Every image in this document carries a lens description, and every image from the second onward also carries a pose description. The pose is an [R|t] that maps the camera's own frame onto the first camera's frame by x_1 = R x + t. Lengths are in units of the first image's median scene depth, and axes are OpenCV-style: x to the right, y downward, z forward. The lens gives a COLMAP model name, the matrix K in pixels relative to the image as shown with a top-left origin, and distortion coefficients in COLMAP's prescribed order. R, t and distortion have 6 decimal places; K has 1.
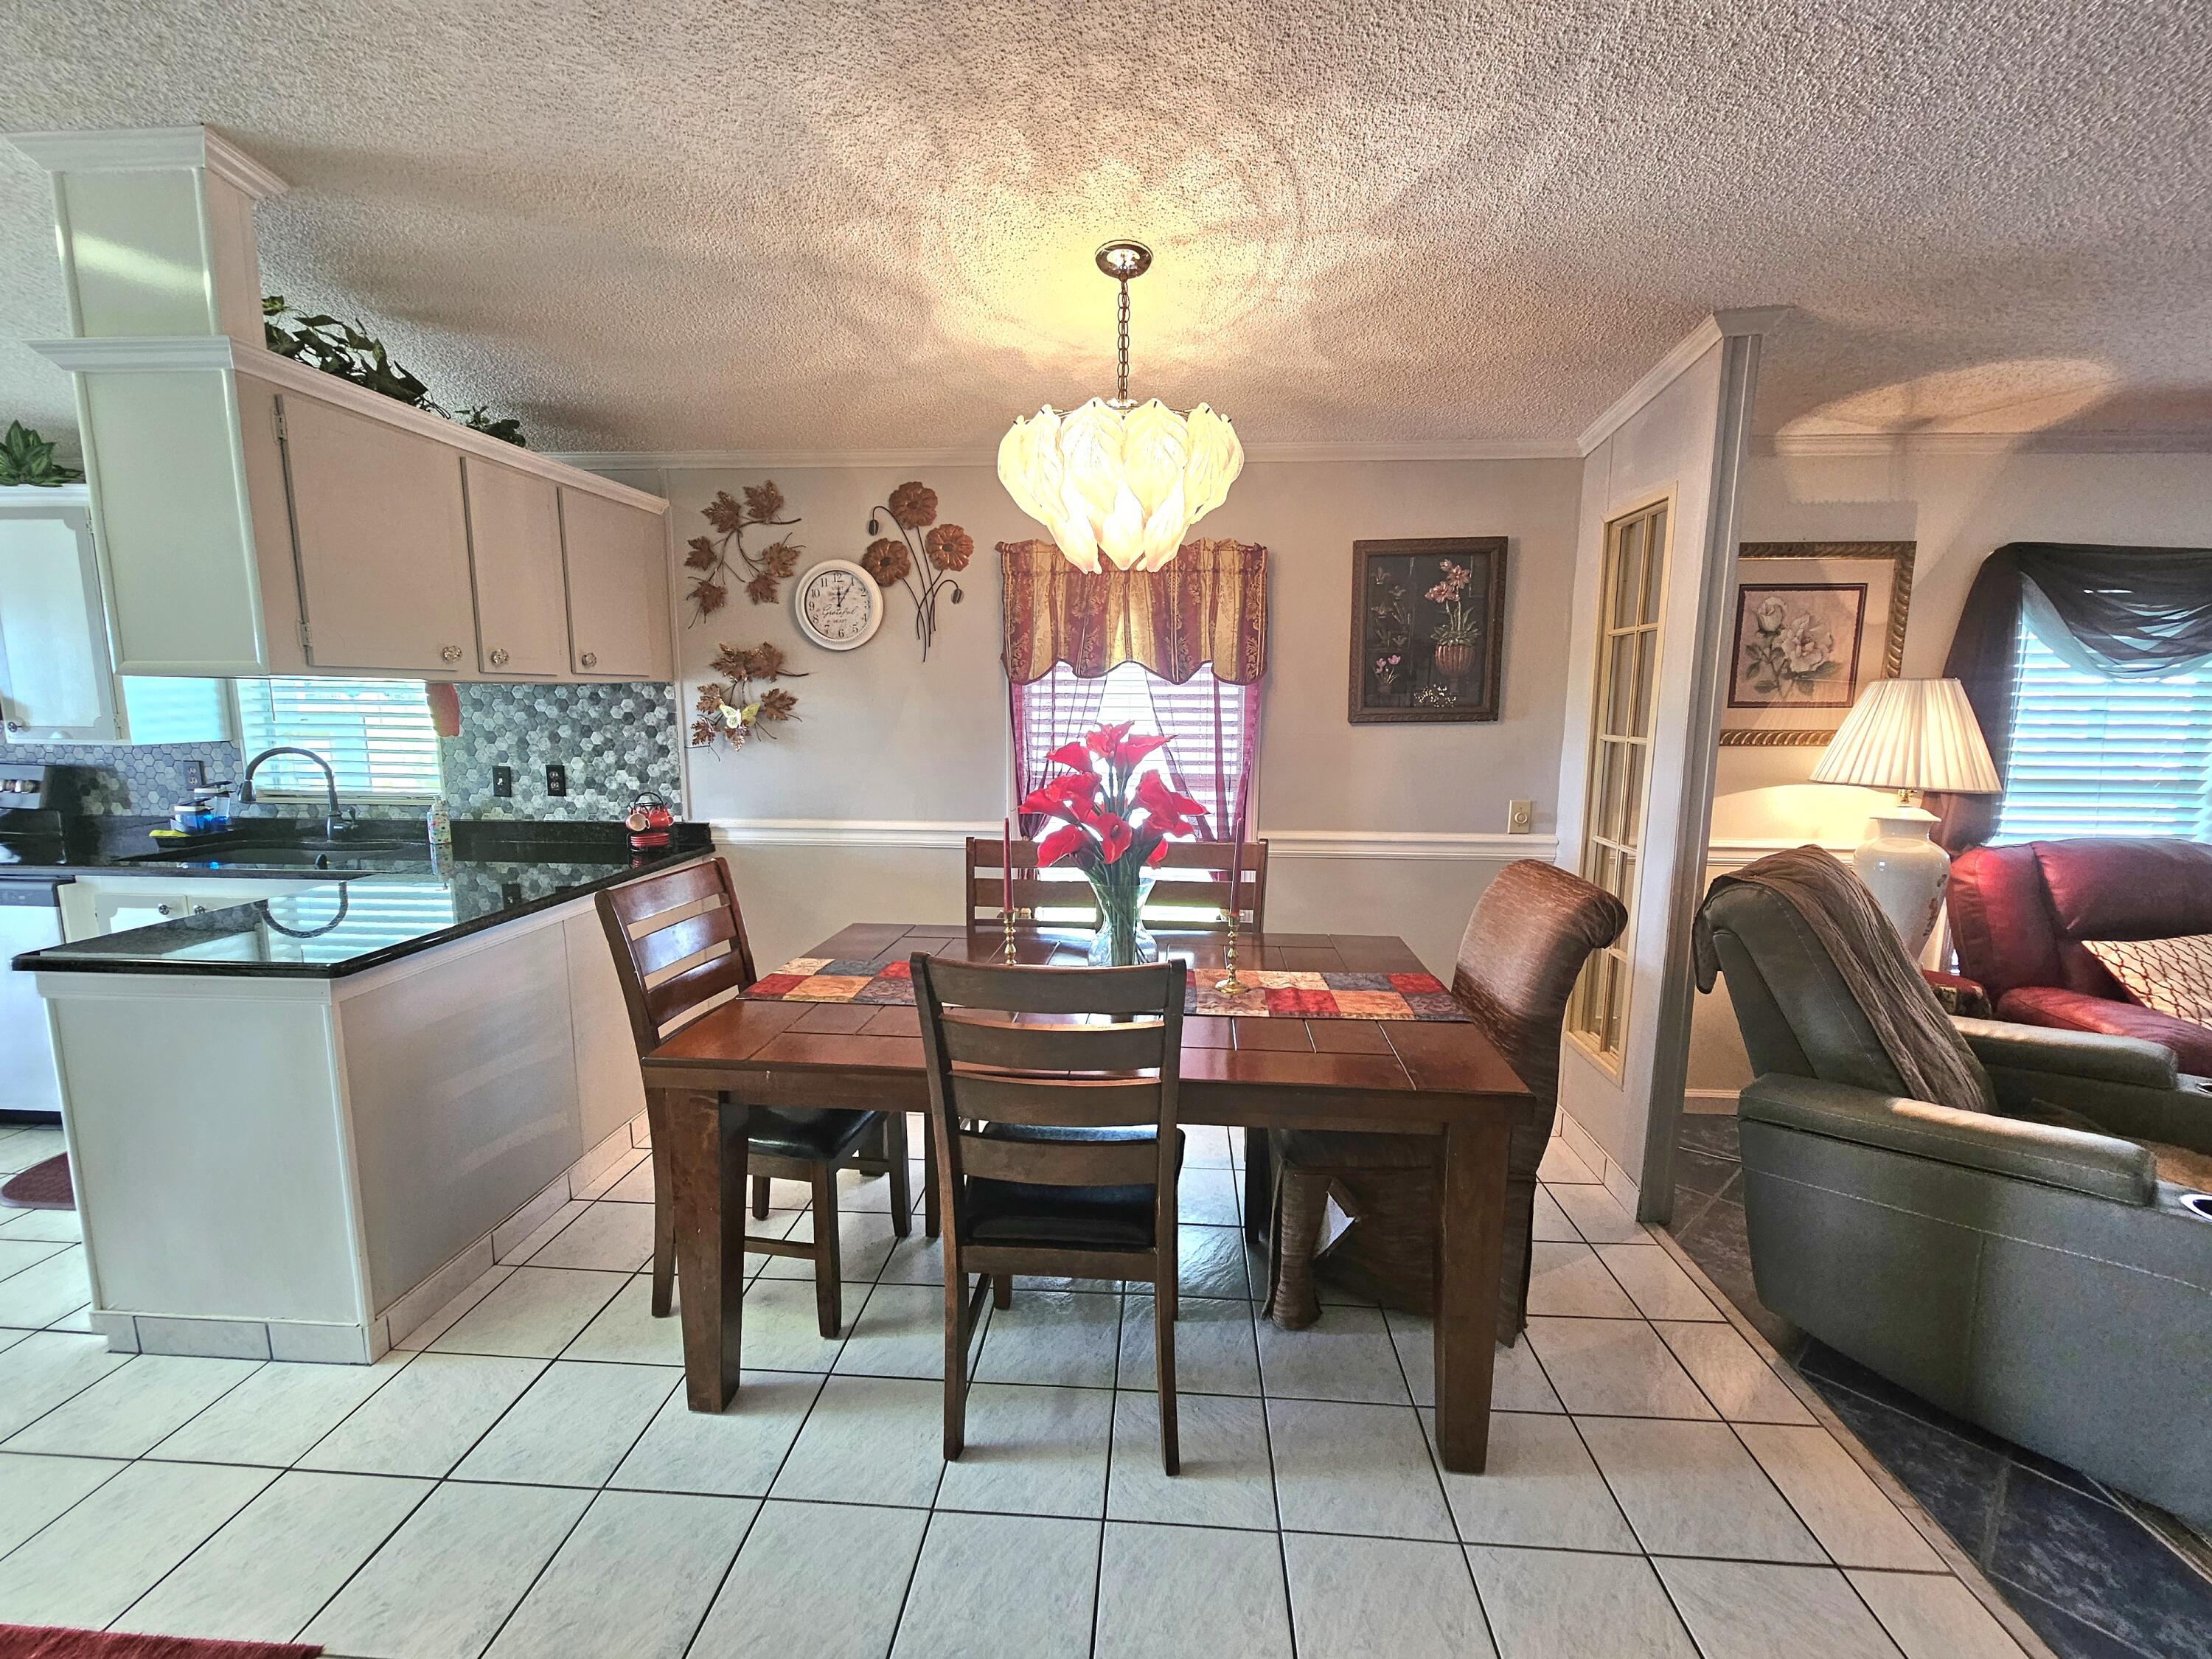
lens RADIAL K [[929.8, 0, 1106.0], [0, 929.8, 829.5], [0, 0, 1]] dist [-0.000758, 0.000205]
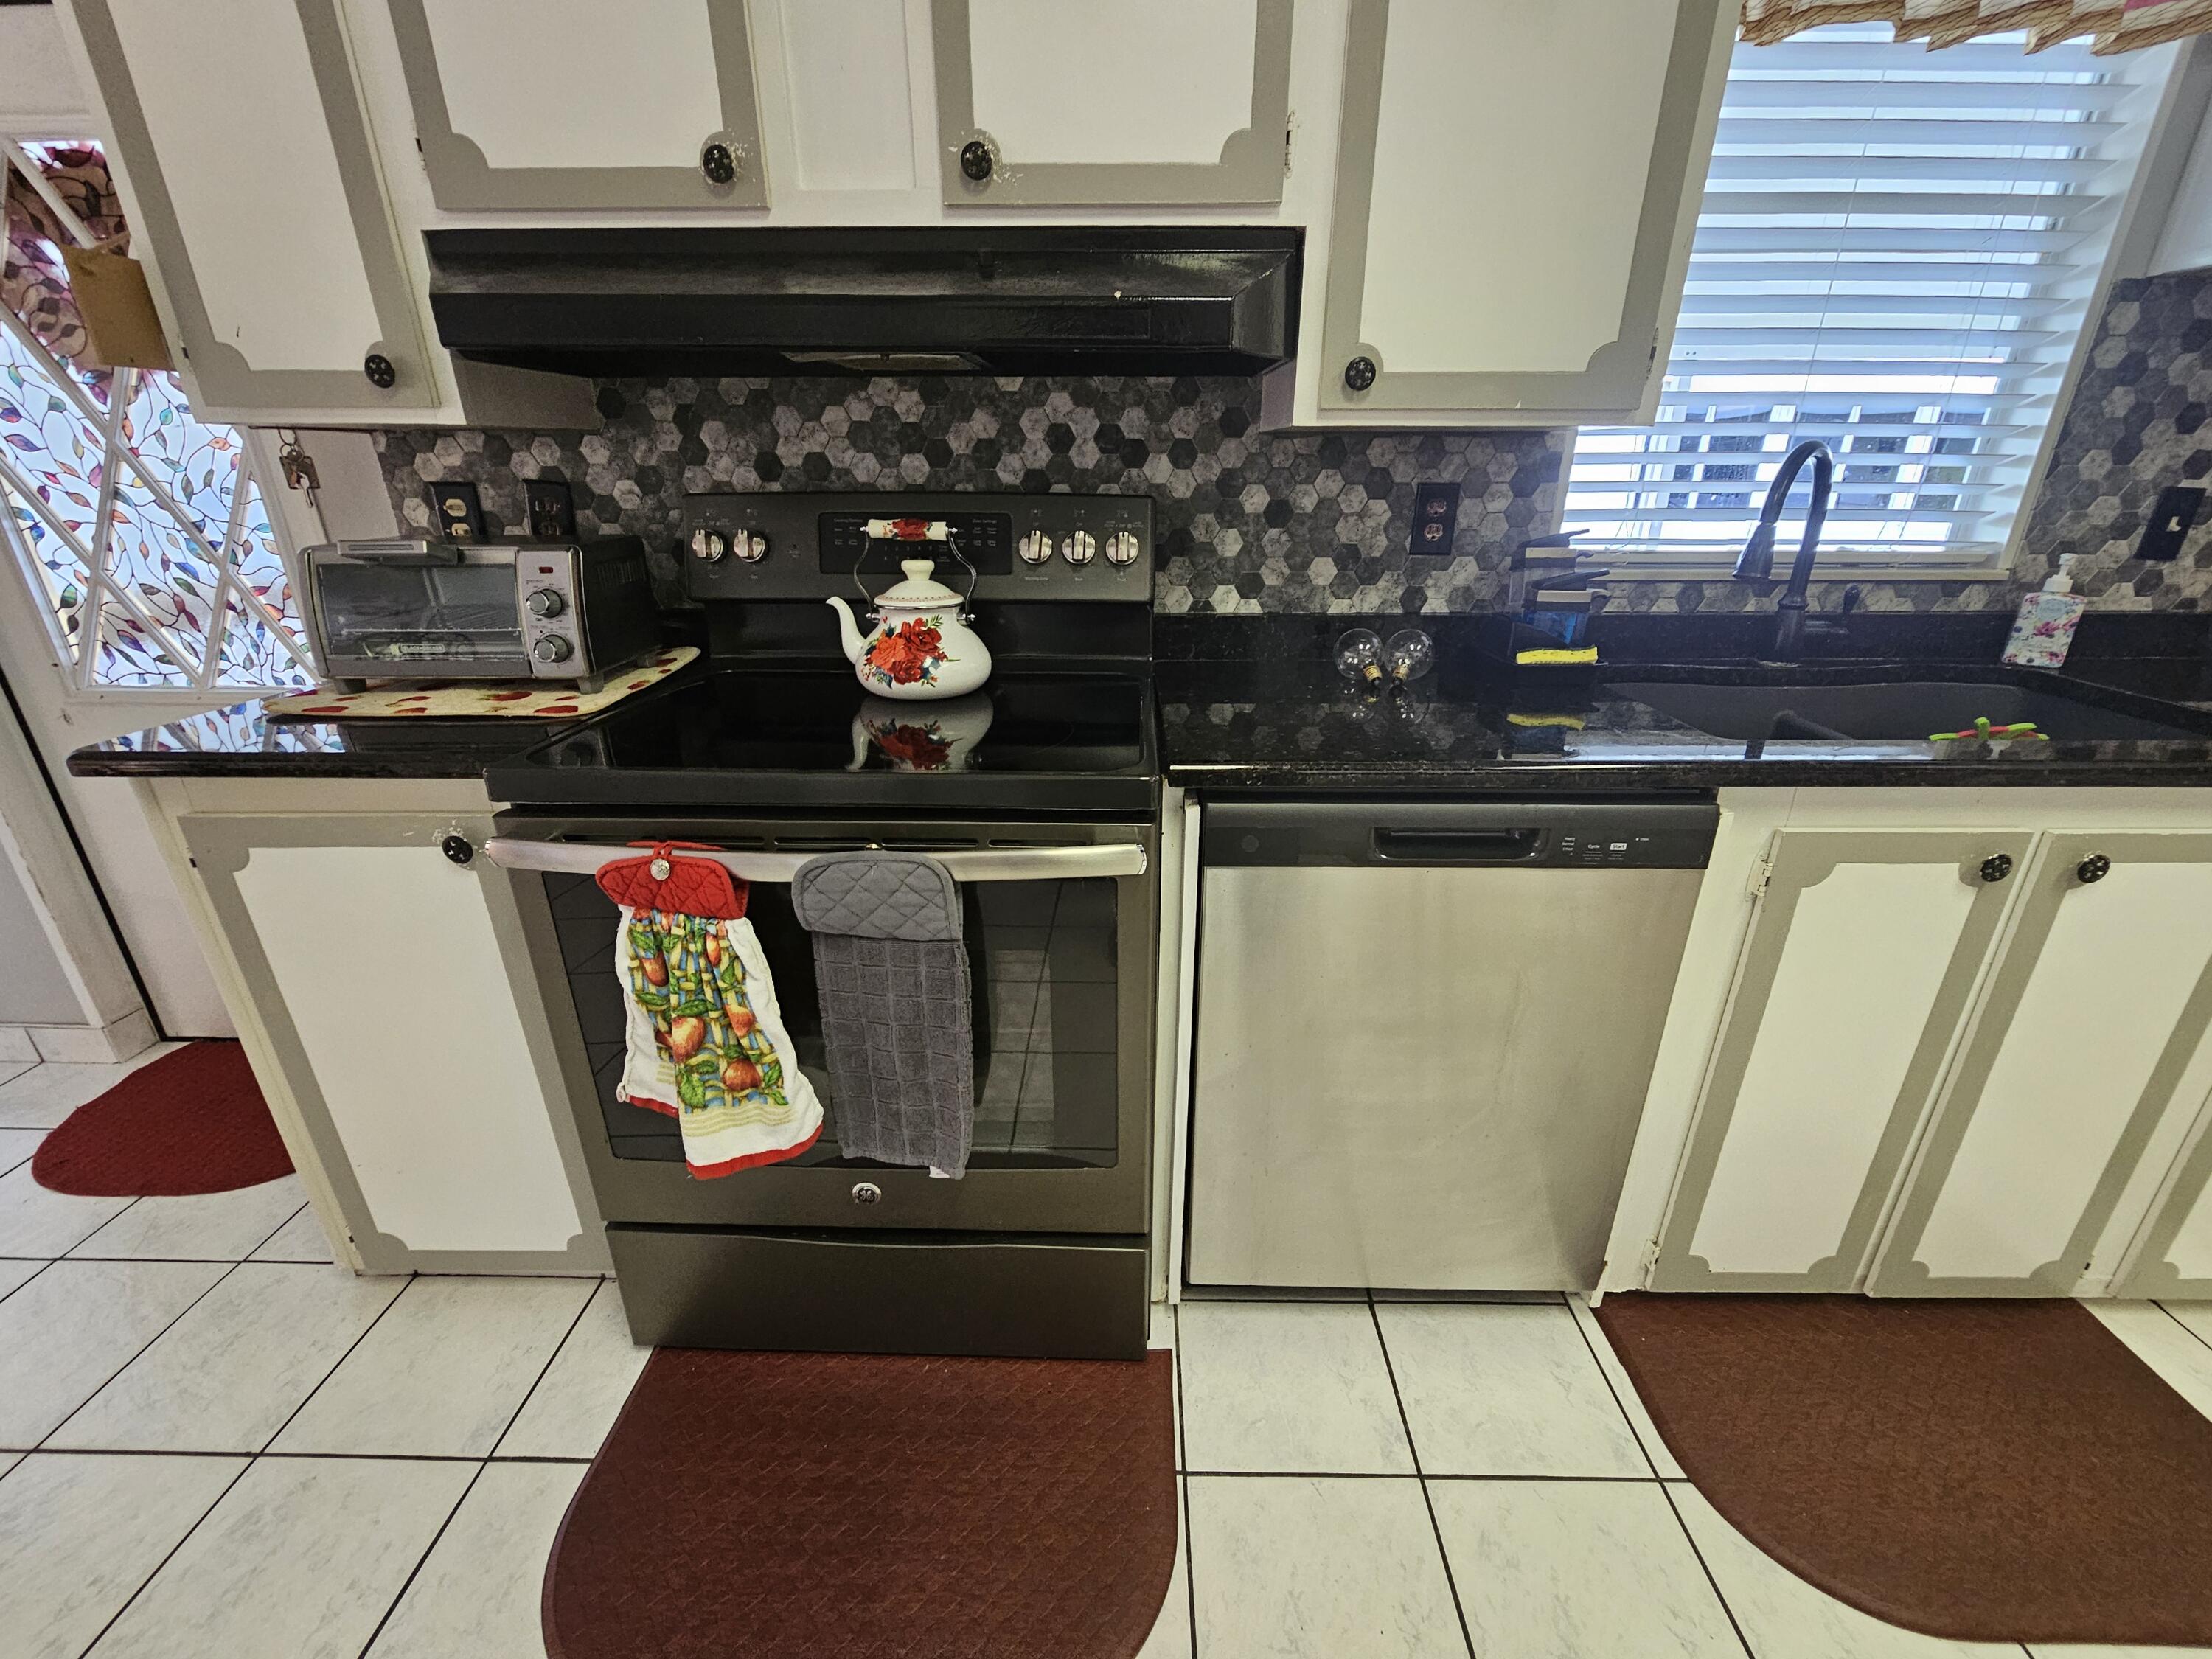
lens RADIAL K [[907.2, 0, 1112.2], [0, 907.2, 818.1], [0, 0, 1]] dist [-0.004878, -0.000299]
pose [[0.998606, -0.028573, 0.044390, -1.191191], [0.017441, 0.972211, 0.233454, -0.023796], [-0.049827, -0.232354, 0.971354, 0.570658]]
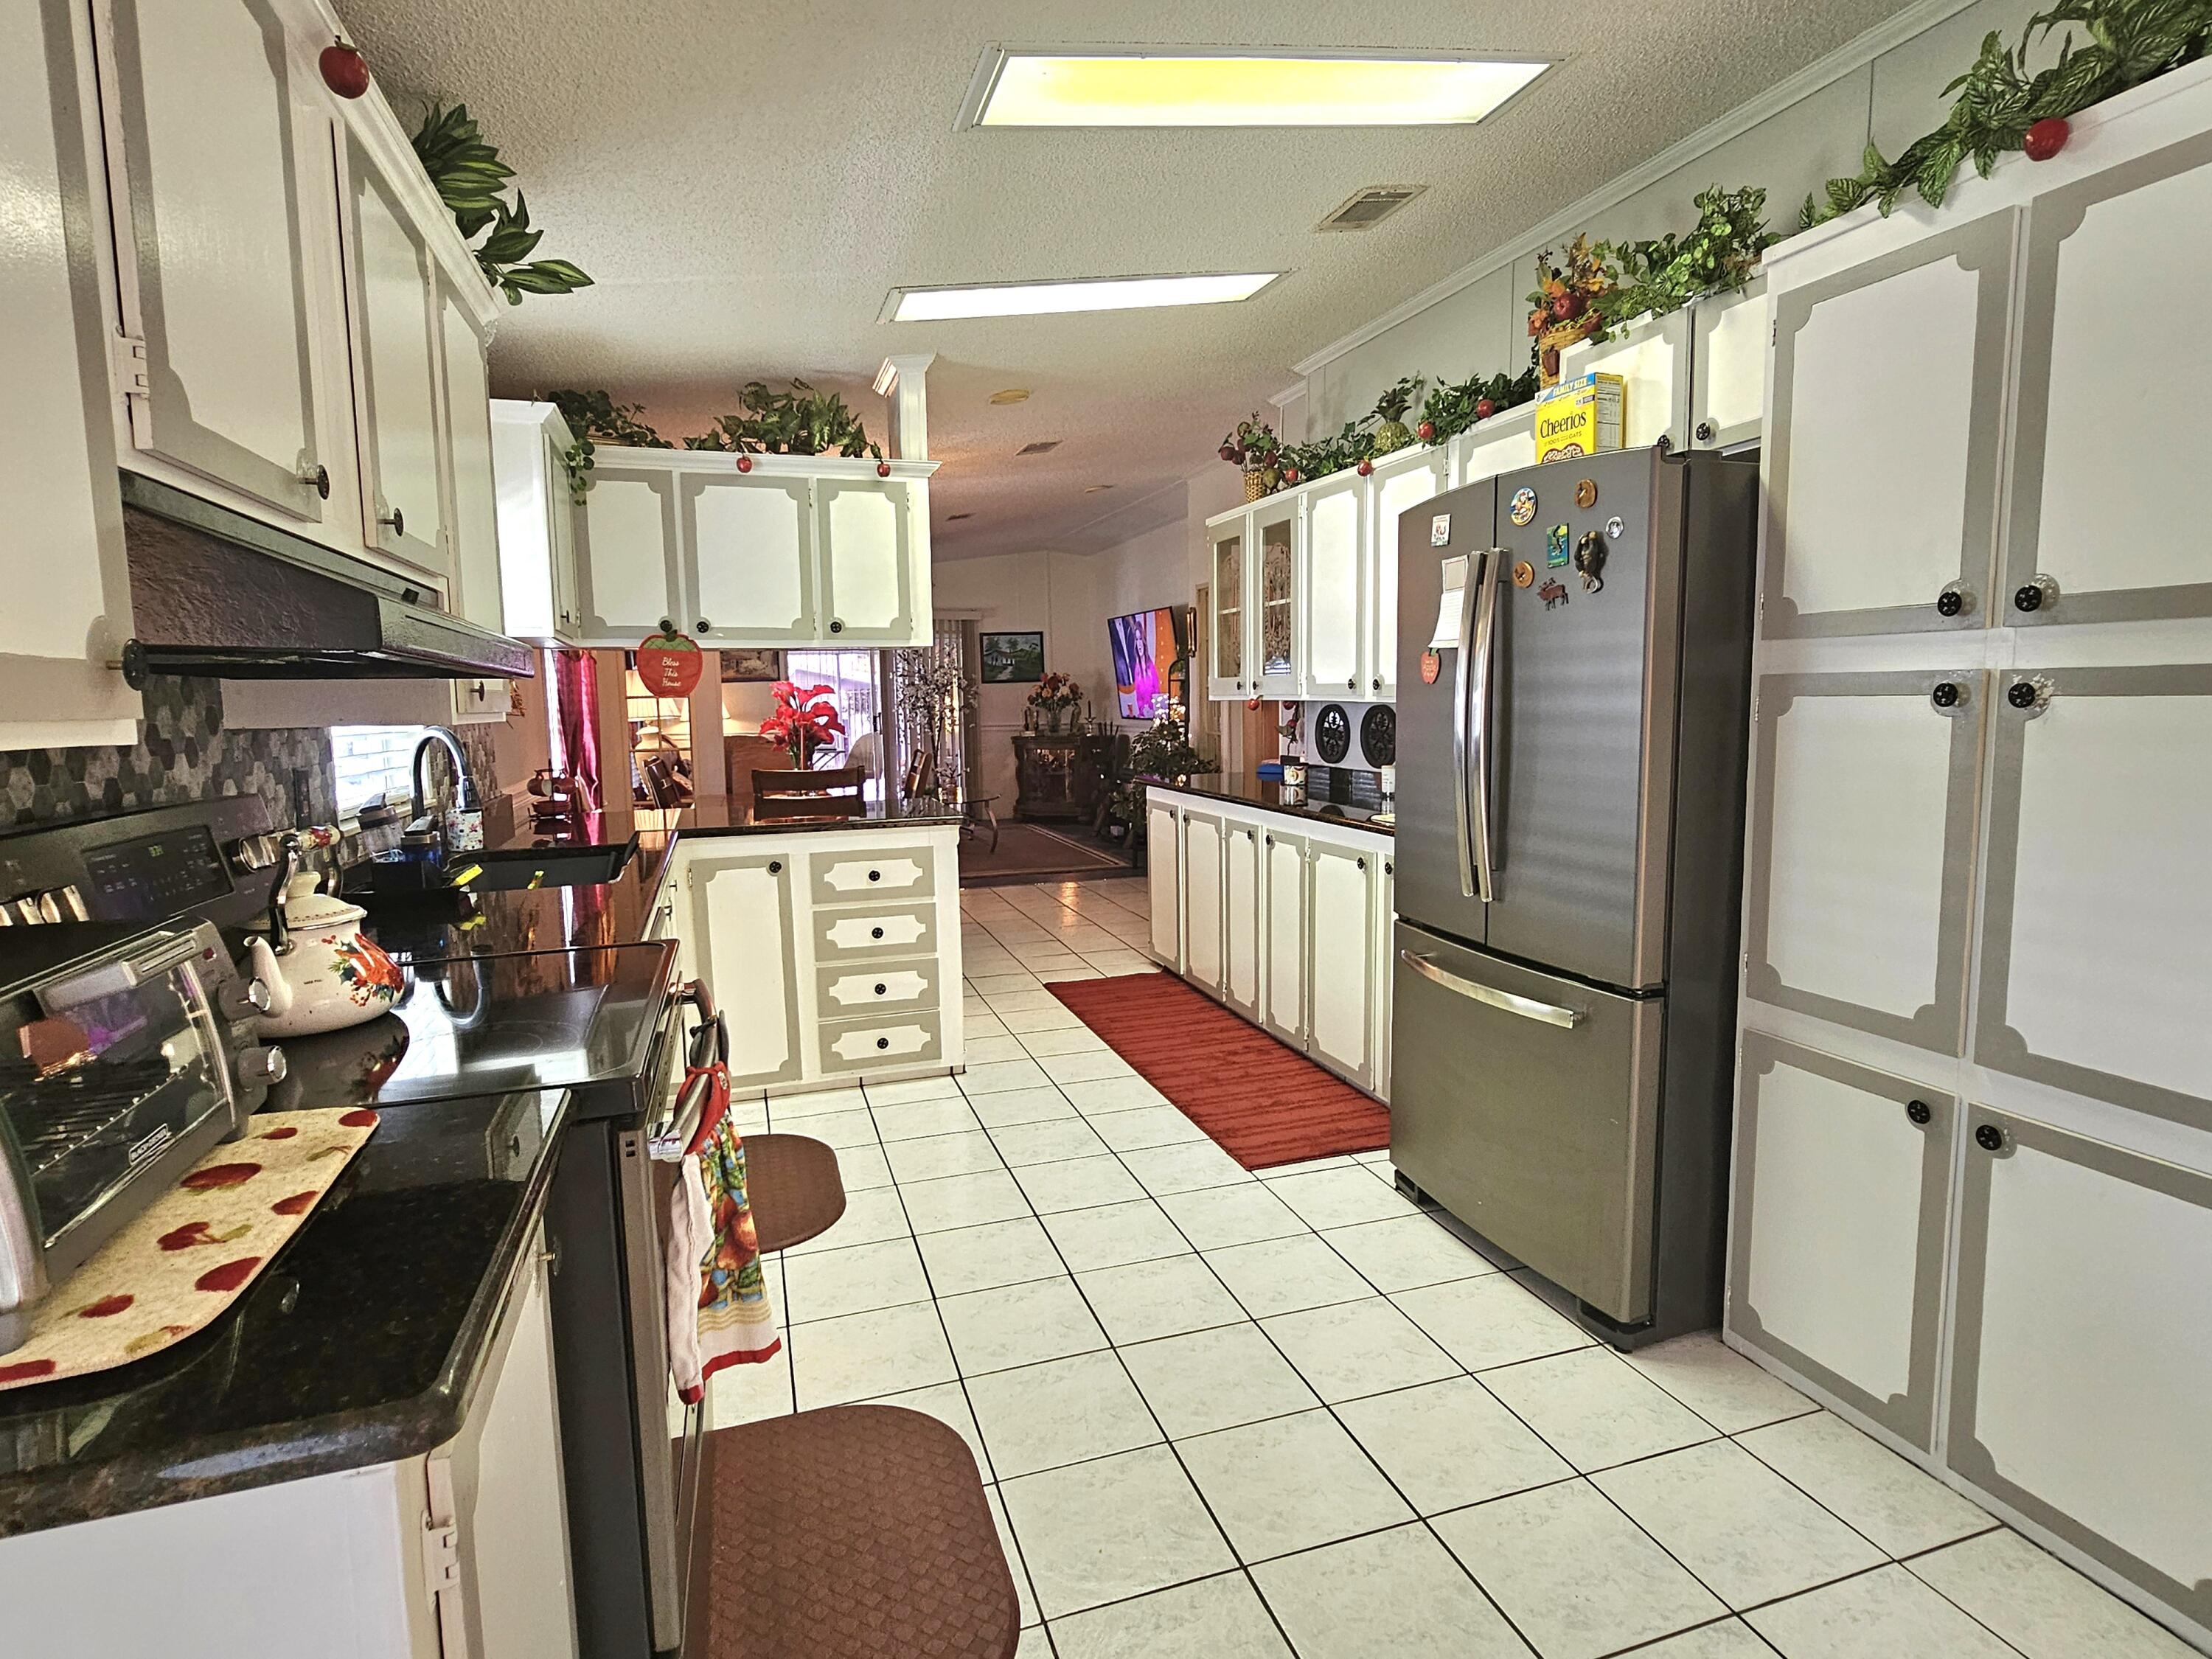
lens RADIAL K [[1138.1, 0, 1108.1], [0, 1138.1, 821.3], [0, 0, 1]] dist [-0.004099, 0.000647]
pose [[-0.377203, -0.103743, 0.920302, -1.750546], [0.143582, 0.975141, 0.168774, -0.088678], [-0.914933, 0.195801, -0.352931, 0.846353]]
